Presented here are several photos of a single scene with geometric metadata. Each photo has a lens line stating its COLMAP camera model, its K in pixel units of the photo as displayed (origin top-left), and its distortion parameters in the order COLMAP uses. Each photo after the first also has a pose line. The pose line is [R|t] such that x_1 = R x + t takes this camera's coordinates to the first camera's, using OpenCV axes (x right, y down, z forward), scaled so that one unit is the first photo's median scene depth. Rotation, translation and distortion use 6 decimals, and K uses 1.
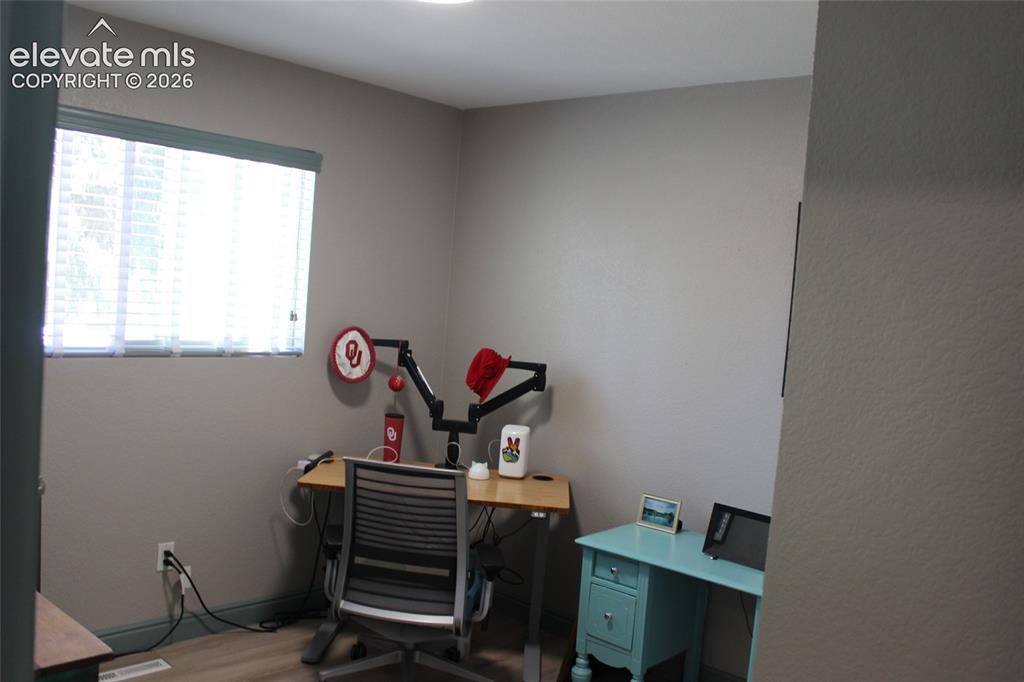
lens RADIAL K [[835.8, 0, 512.4], [0, 835.8, 362.3], [0, 0, 1]] dist [-0.165045, 0.141196]
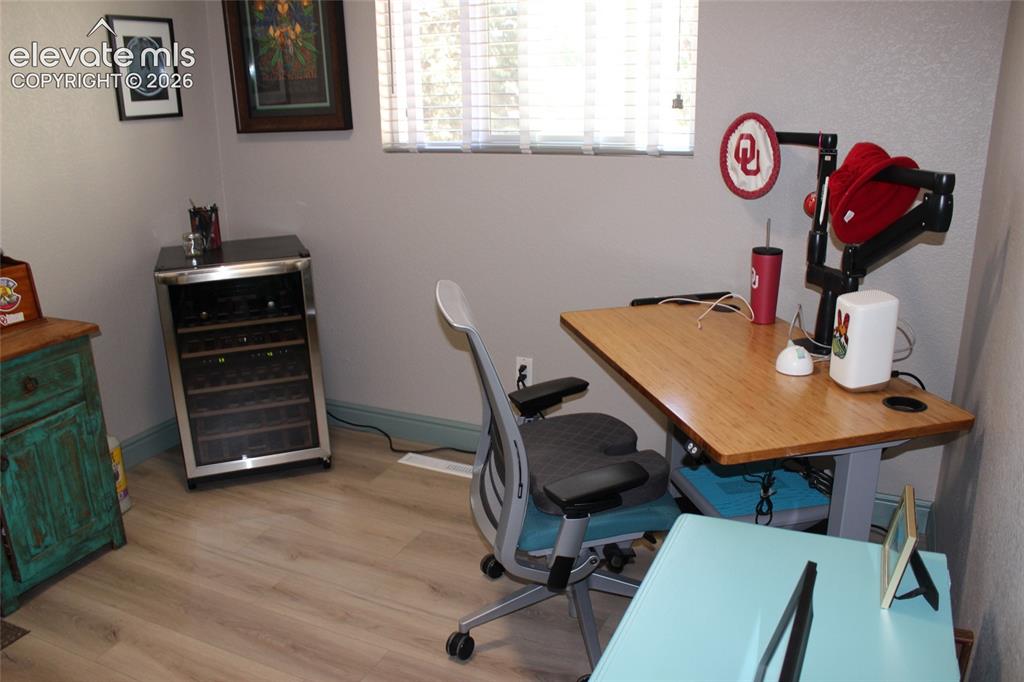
lens RADIAL K [[835.8, 0, 512.4], [0, 835.8, 362.3], [0, 0, 1]] dist [-0.165045, 0.141196]
pose [[0.310142, 0.224453, -0.923814, 0.406886], [-0.030861, 0.973595, 0.226187, 0.009660], [0.950189, -0.041641, 0.308880, 0.608839]]
